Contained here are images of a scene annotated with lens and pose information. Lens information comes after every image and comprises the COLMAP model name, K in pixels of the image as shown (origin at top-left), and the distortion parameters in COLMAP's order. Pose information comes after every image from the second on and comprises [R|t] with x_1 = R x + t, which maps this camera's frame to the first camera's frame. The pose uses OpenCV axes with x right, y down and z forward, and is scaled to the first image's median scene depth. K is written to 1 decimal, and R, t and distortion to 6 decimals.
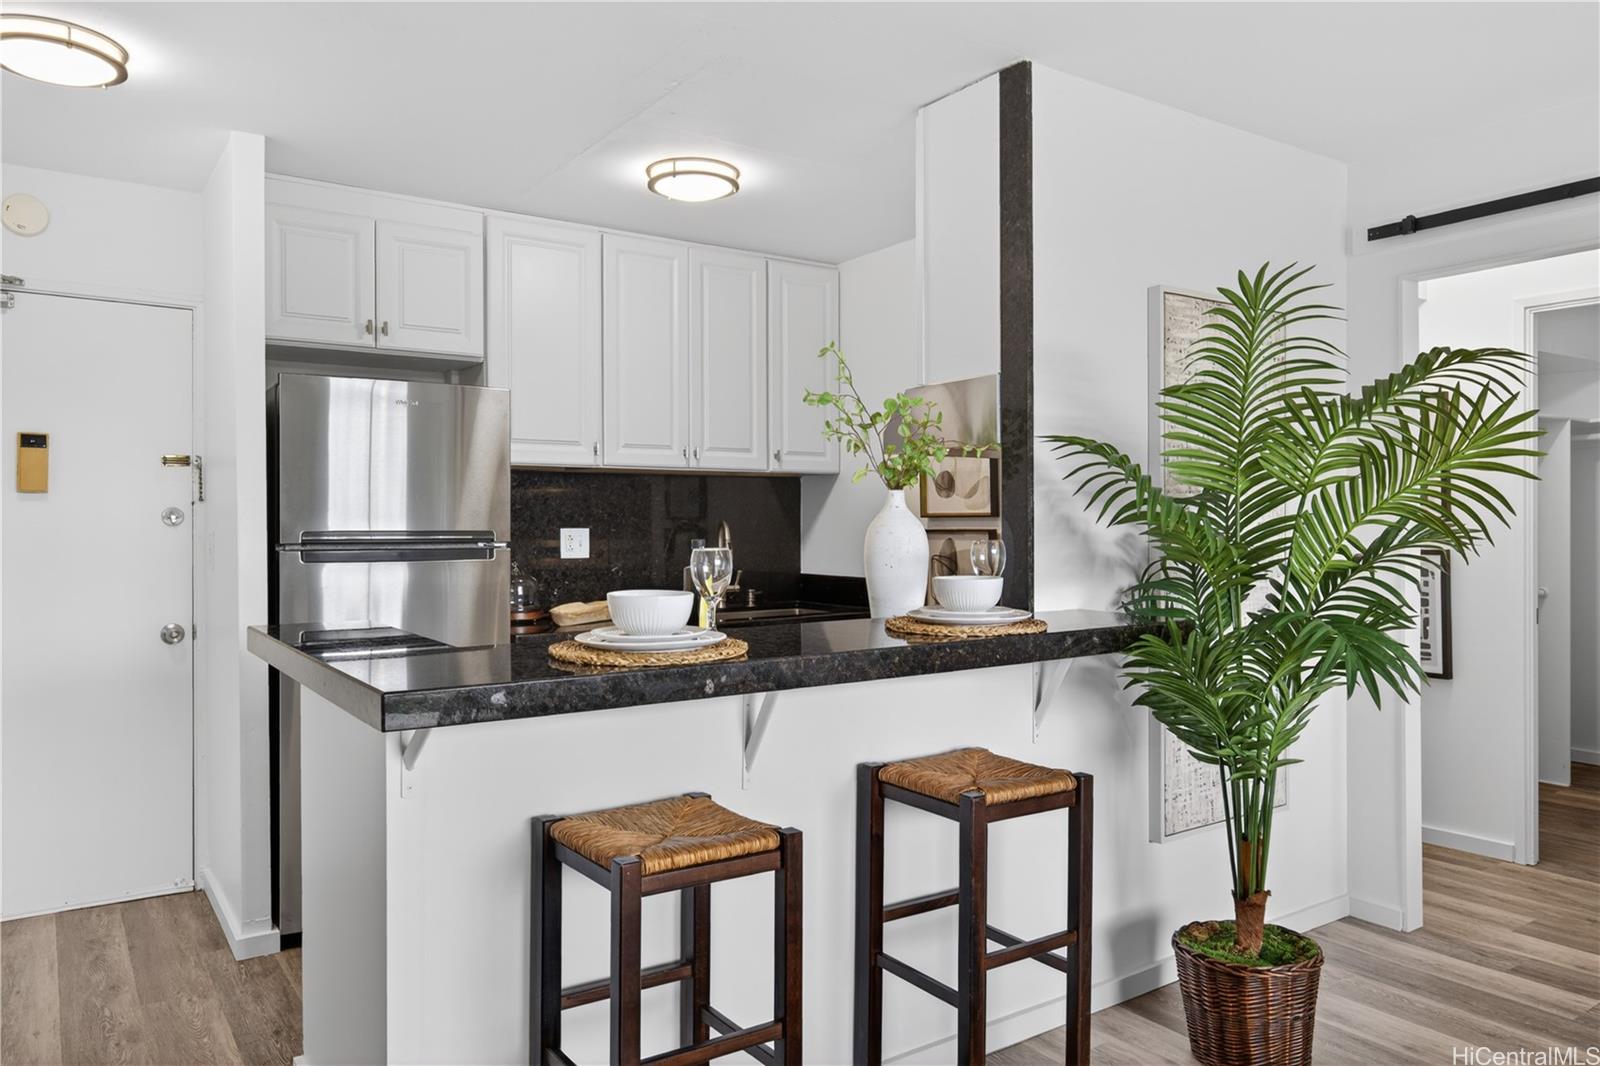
lens RADIAL K [[1087.7, 0, 800.0], [0, 1087.7, 533.0], [0, 0, 1]] dist [0.012340, 0.001738]
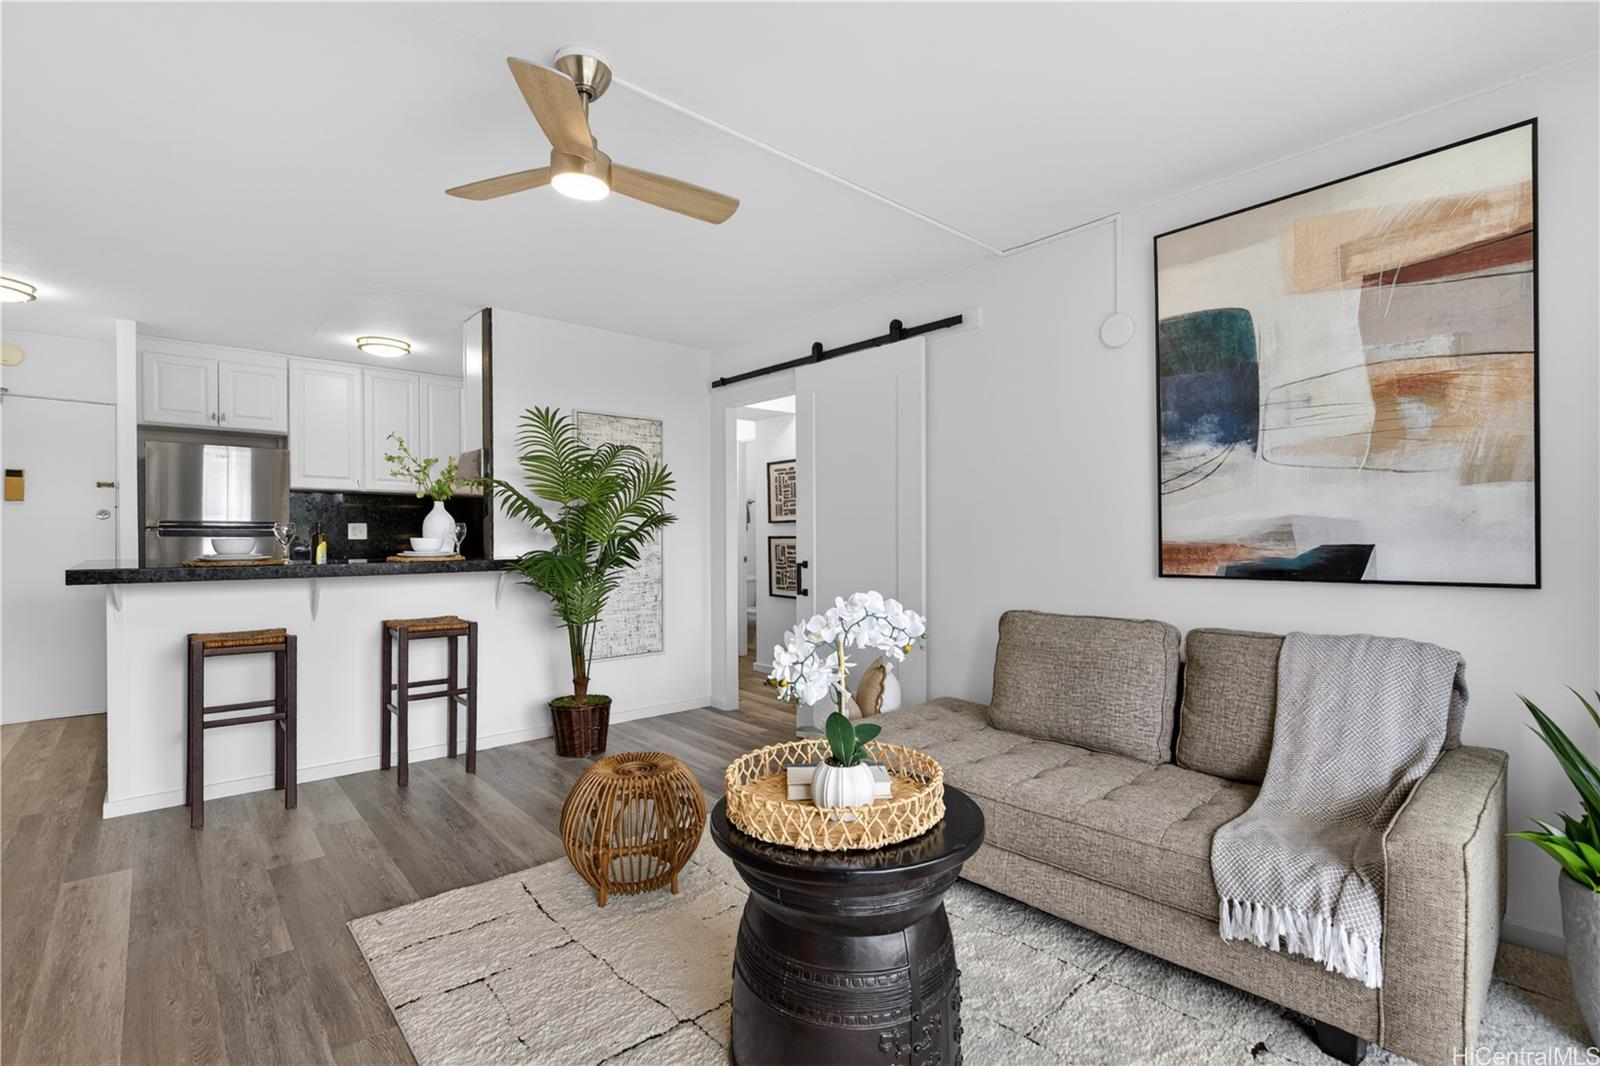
lens RADIAL K [[725.9, 0, 795.4], [0, 725.9, 545.1], [0, 0, 1]] dist [-0.001915, -0.000442]
pose [[0.993627, 0.002953, 0.112678, 0.507648], [-0.003279, 0.999991, 0.002704, 0.033601], [-0.112669, -0.003056, 0.993628, -0.410967]]
